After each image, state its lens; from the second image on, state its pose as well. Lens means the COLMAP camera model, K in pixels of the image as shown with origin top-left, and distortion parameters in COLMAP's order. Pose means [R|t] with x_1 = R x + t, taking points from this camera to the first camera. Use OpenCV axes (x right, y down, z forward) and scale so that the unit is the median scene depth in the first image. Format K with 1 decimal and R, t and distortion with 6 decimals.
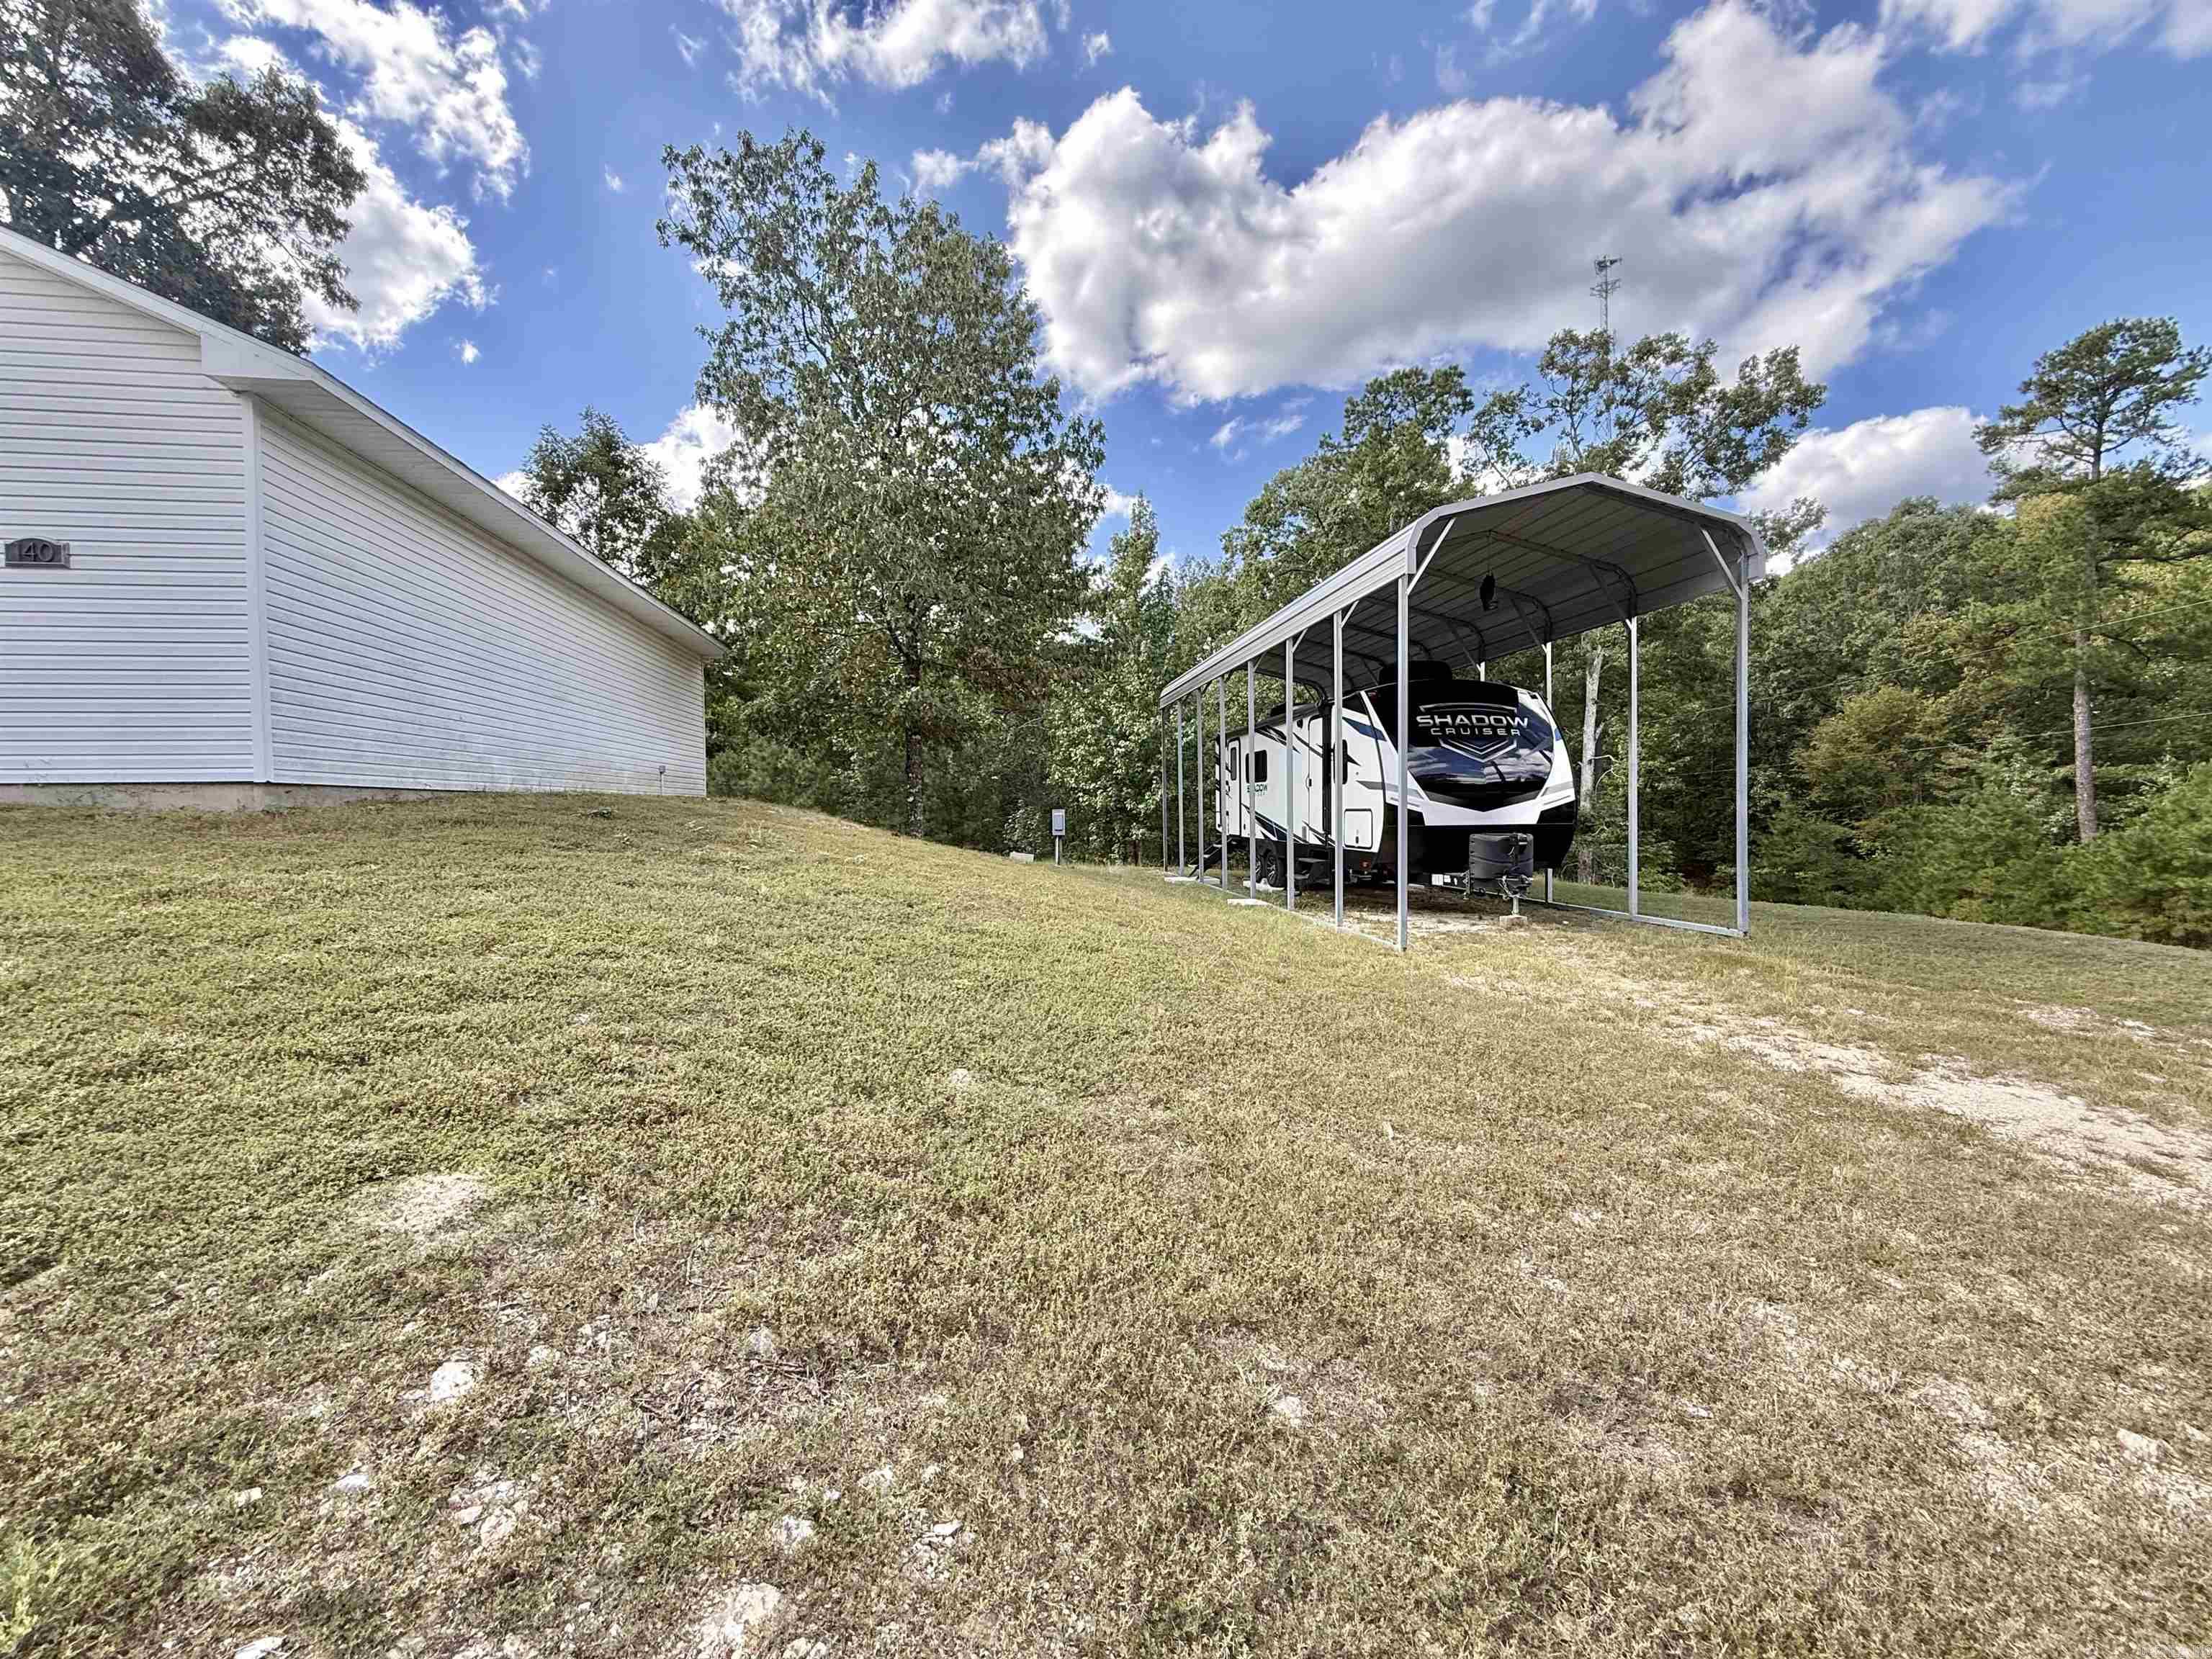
lens RADIAL K [[881.7, 0, 1097.3], [0, 881.7, 827.7], [0, 0, 1]] dist [0.000350, 0.000159]
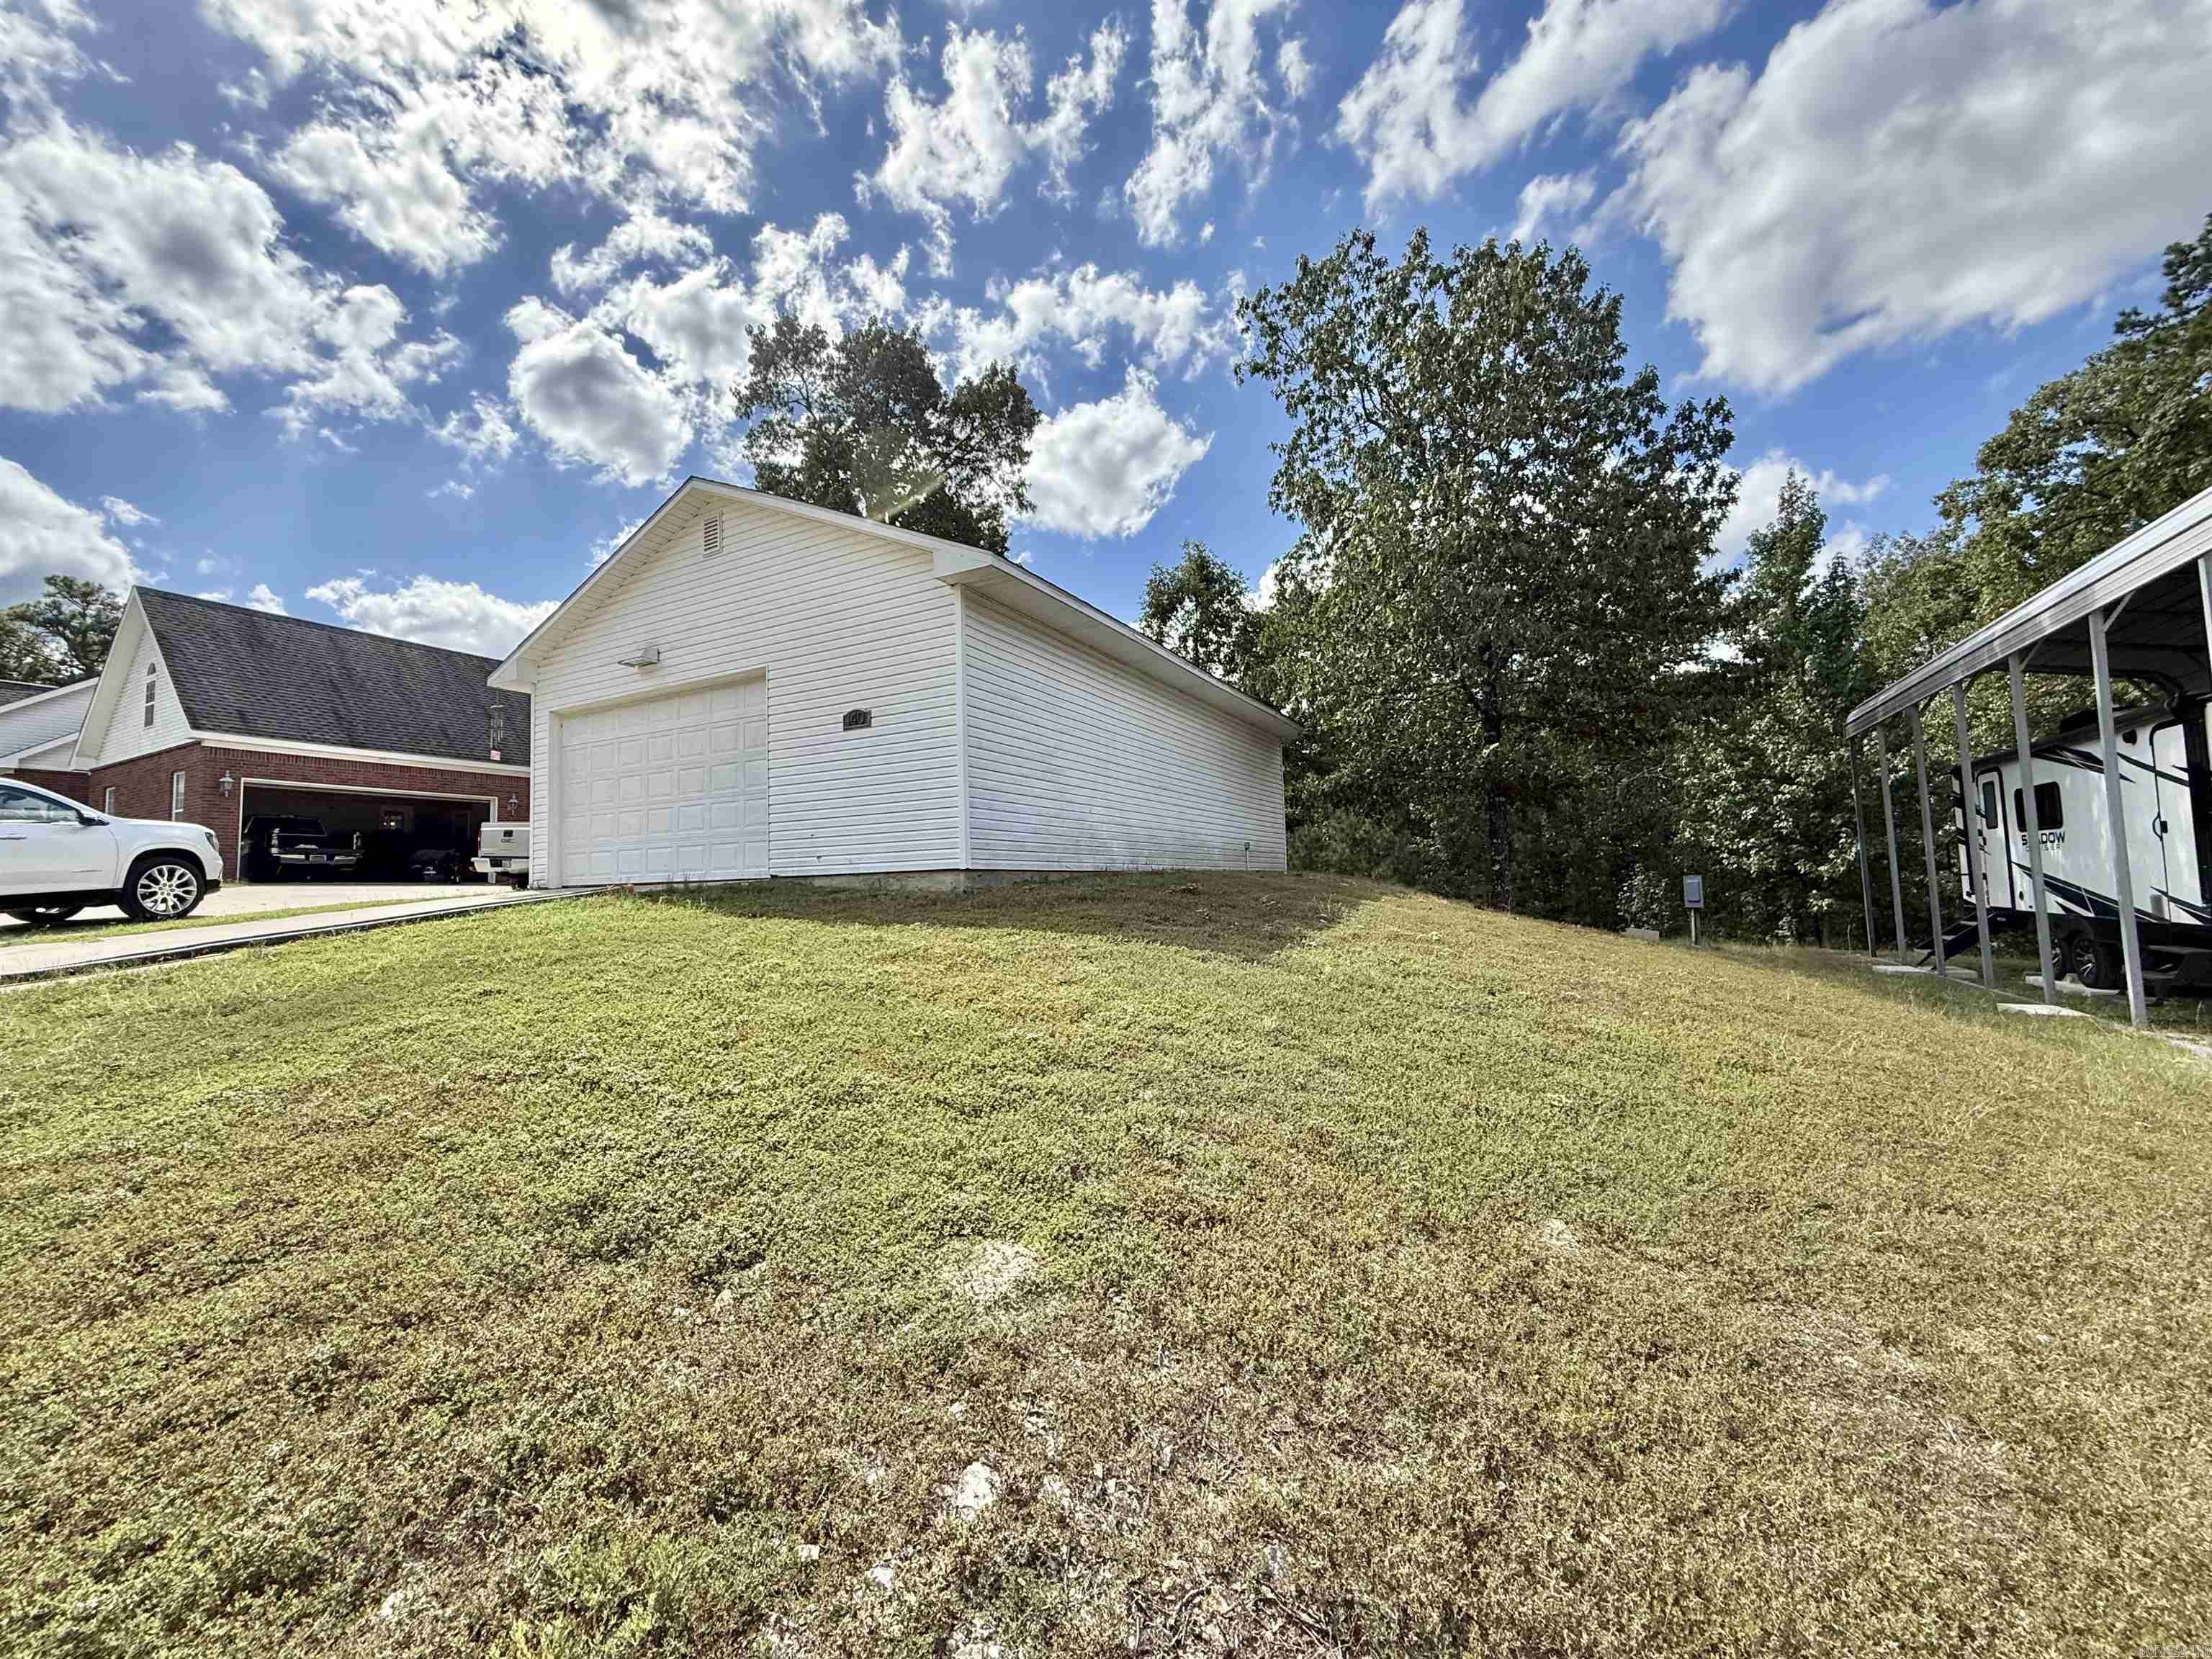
lens RADIAL K [[881.7, 0, 1096.2], [0, 881.7, 819.0], [0, 0, 1]] dist [0.000350, 0.000159]
pose [[0.802664, -0.057178, -0.593685, 0.000918], [0.004827, 0.995984, -0.089397, -0.004102], [0.596412, 0.068890, 0.799717, 0.032680]]
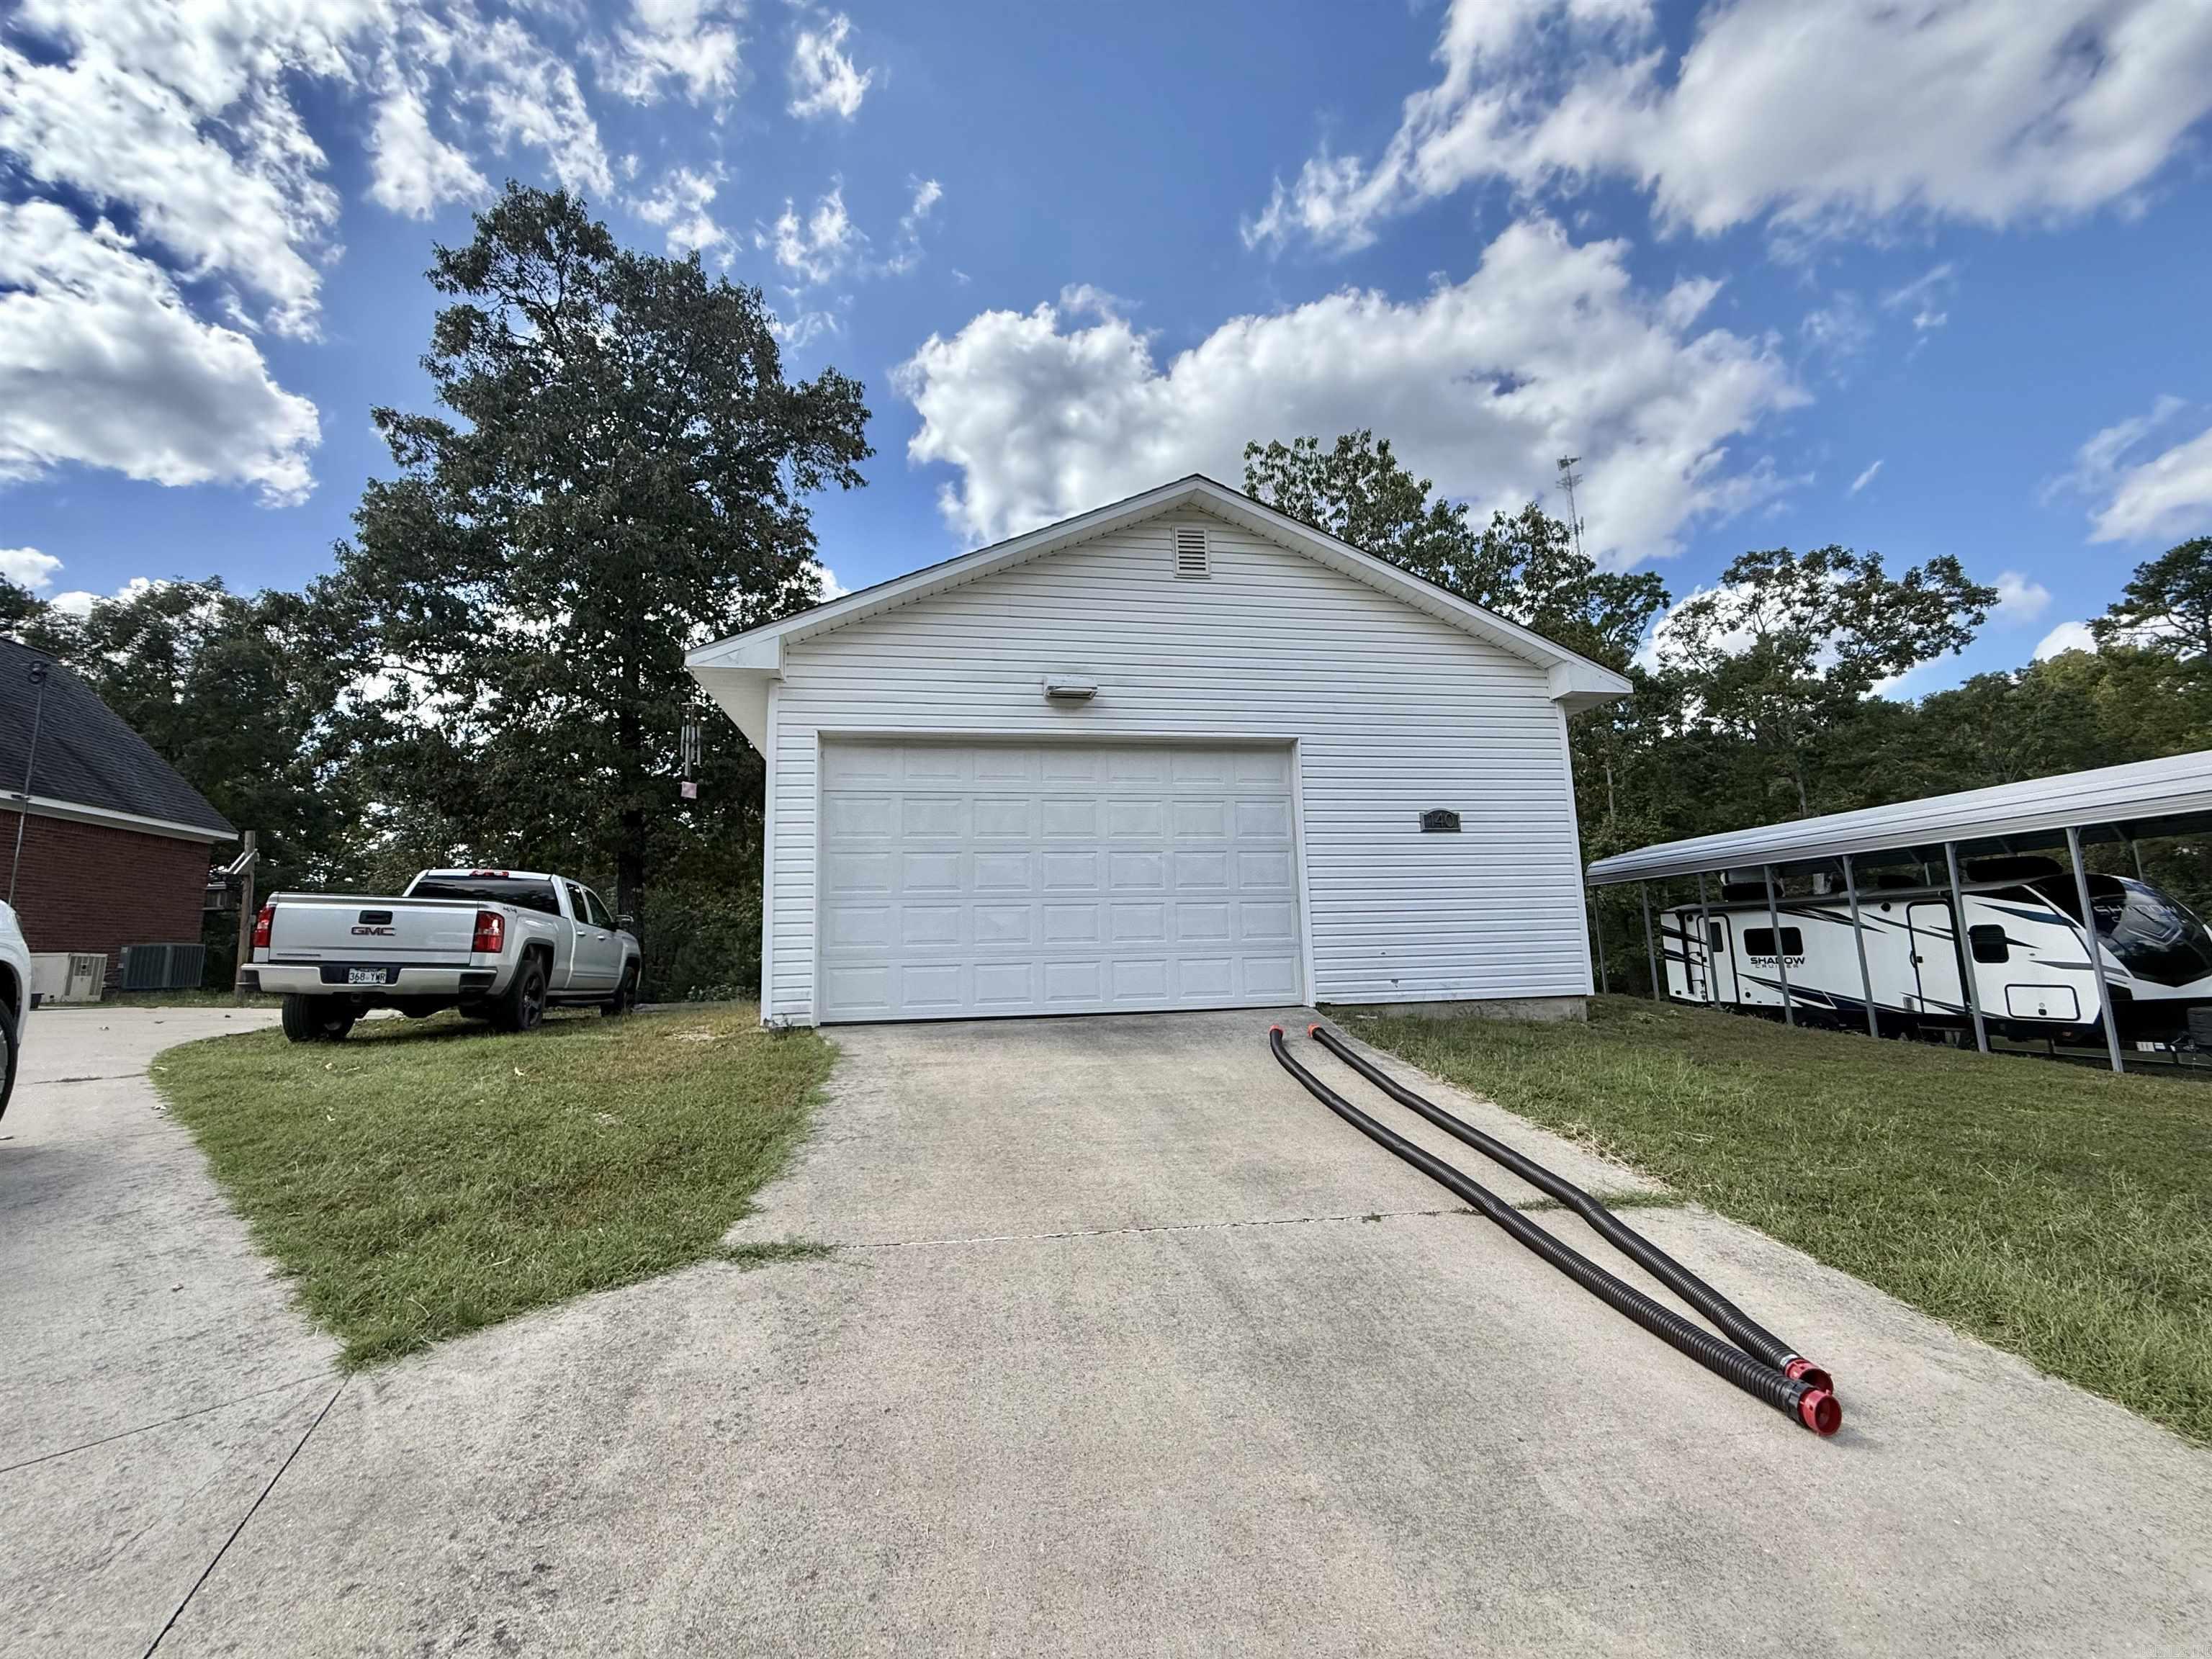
lens RADIAL K [[881.7, 0, 1092.8], [0, 881.7, 831.0], [0, 0, 1]] dist [0.000350, 0.000159]
pose [[0.999456, -0.011123, 0.031055, -0.993216], [0.016039, 0.986521, -0.162844, -0.052430], [-0.028825, 0.163253, 0.986163, -0.151353]]
